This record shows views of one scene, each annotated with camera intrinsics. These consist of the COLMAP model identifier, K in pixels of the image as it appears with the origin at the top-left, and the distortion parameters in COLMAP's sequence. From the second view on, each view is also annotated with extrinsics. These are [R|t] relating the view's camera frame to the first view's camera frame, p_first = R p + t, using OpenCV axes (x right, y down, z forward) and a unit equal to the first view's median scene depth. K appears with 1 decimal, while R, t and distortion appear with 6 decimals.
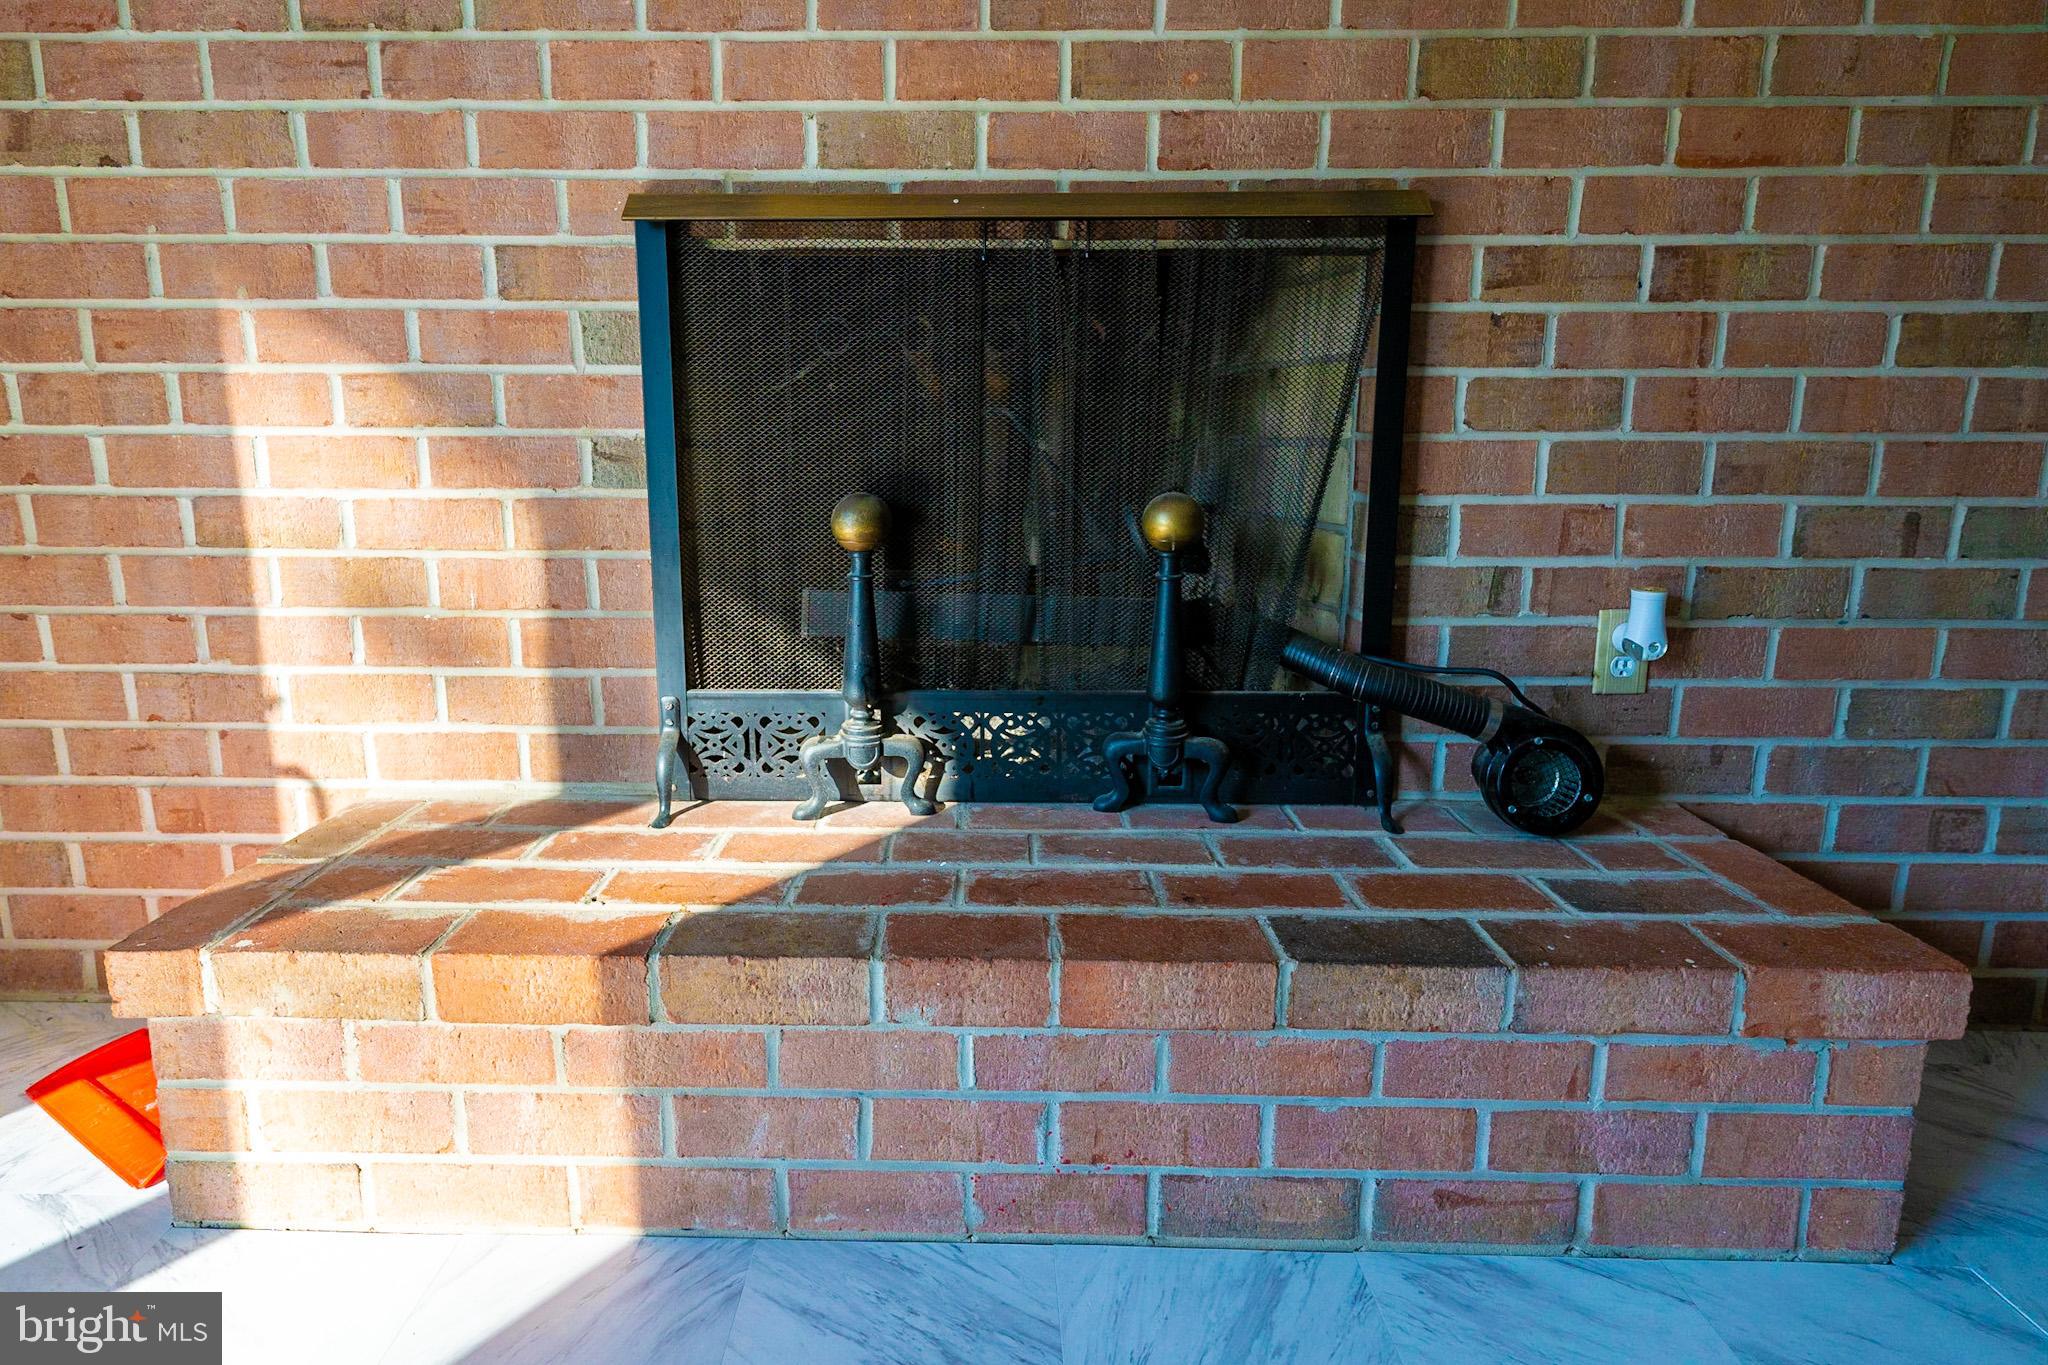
lens RADIAL K [[1081.9, 0, 970.0], [0, 1081.9, 564.5], [0, 0, 1]] dist [0.005595, 0.000935]
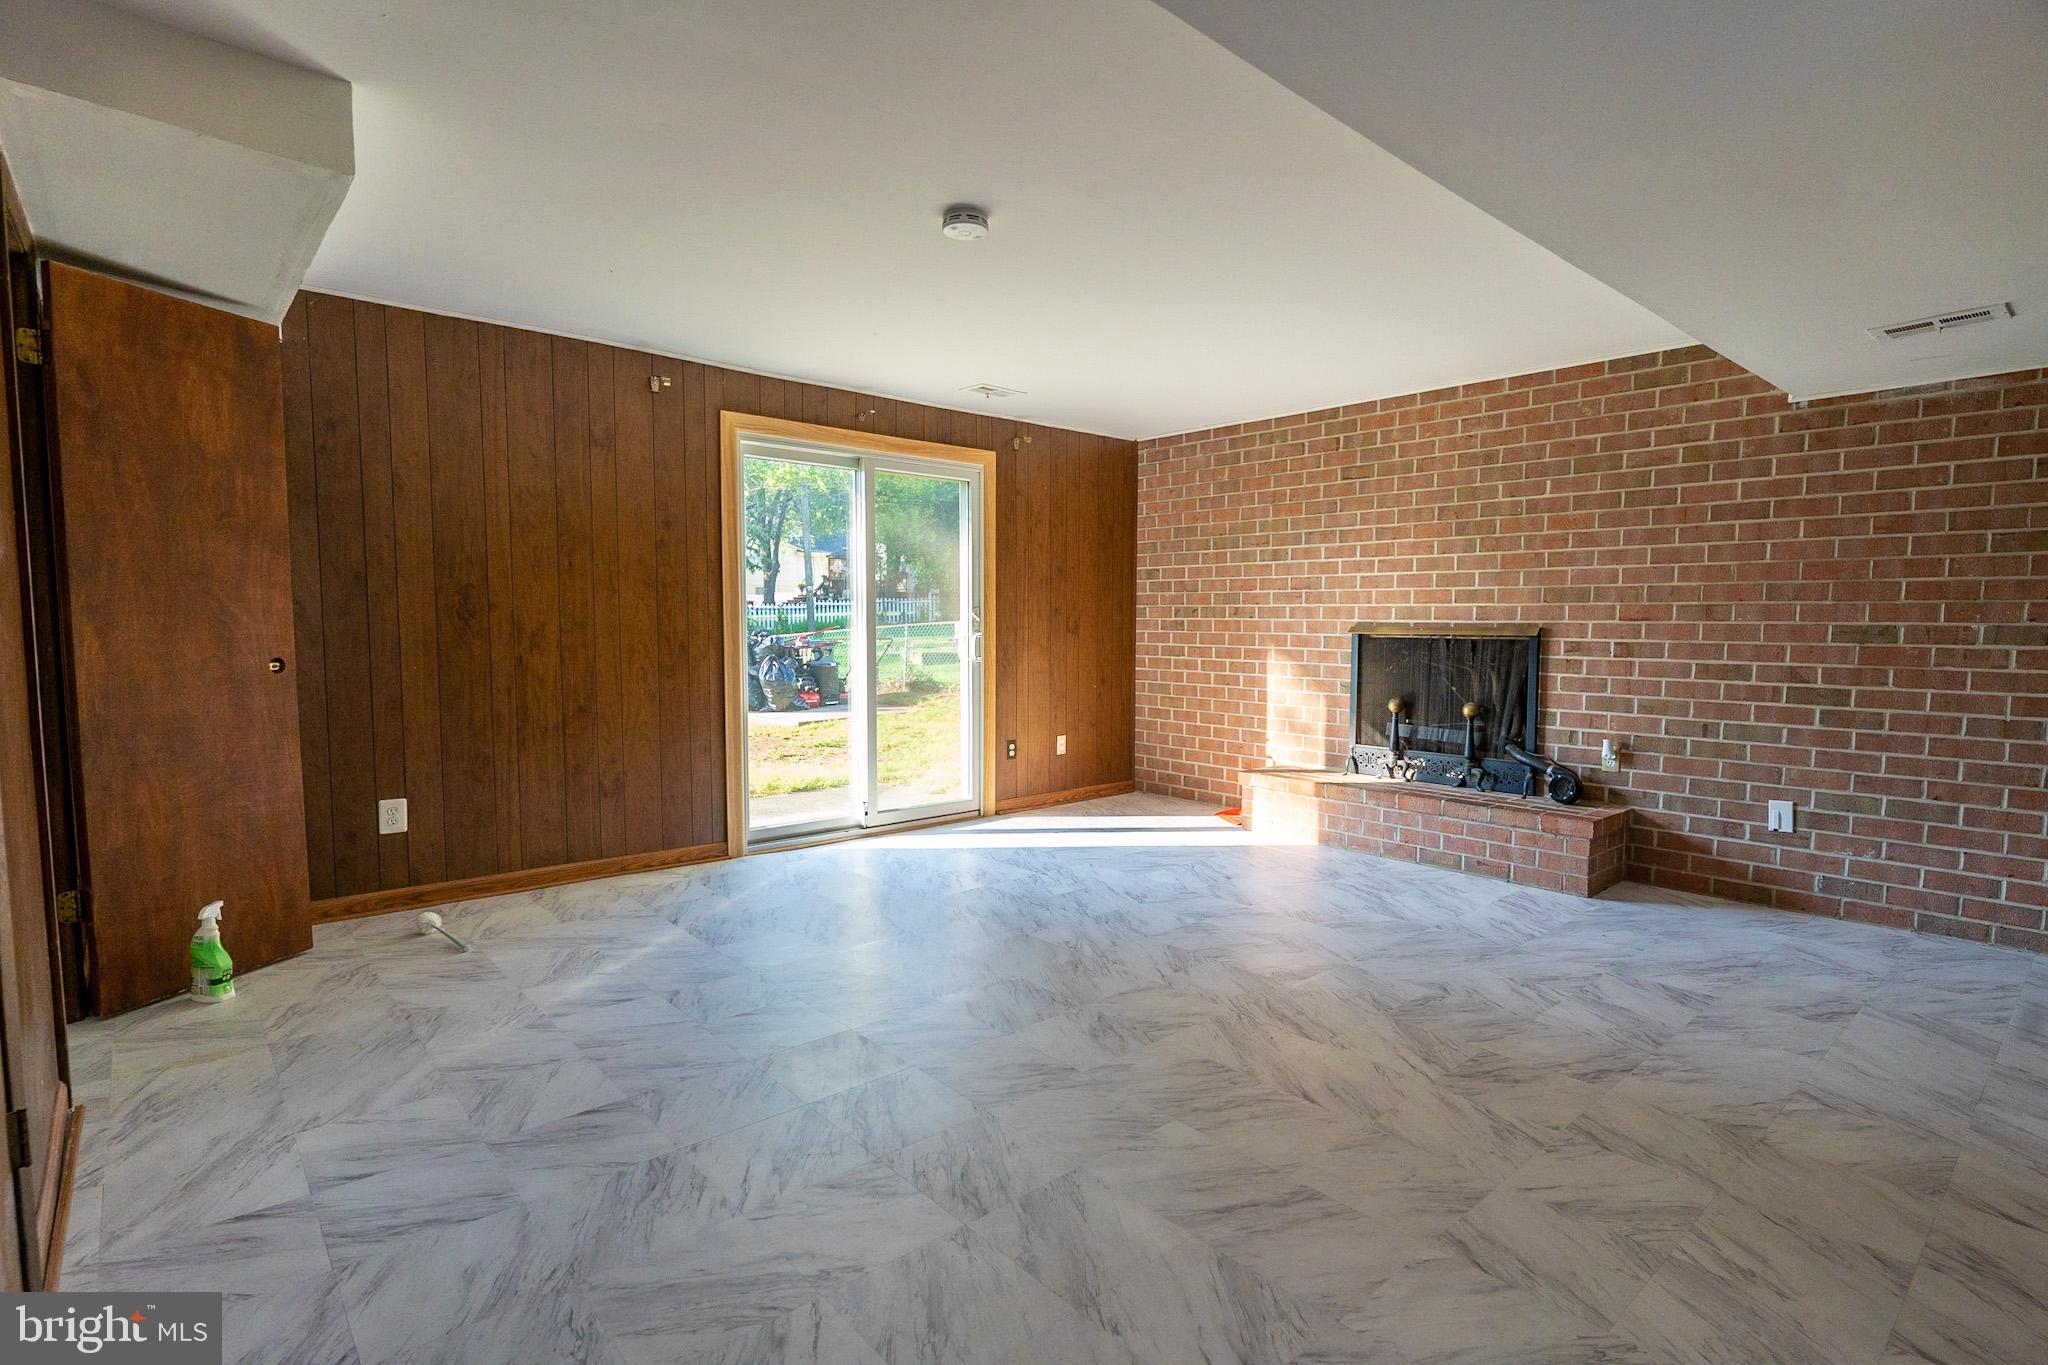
lens RADIAL K [[1011.1, 0, 1019.8], [0, 1011.1, 687.8], [0, 0, 1]] dist [0.001085, 0.000136]
pose [[0.669318, 0.052113, -0.741146, 1.721668], [-0.127605, 0.990778, -0.045572, 0.243710], [0.731936, 0.125076, 0.669795, -2.519971]]
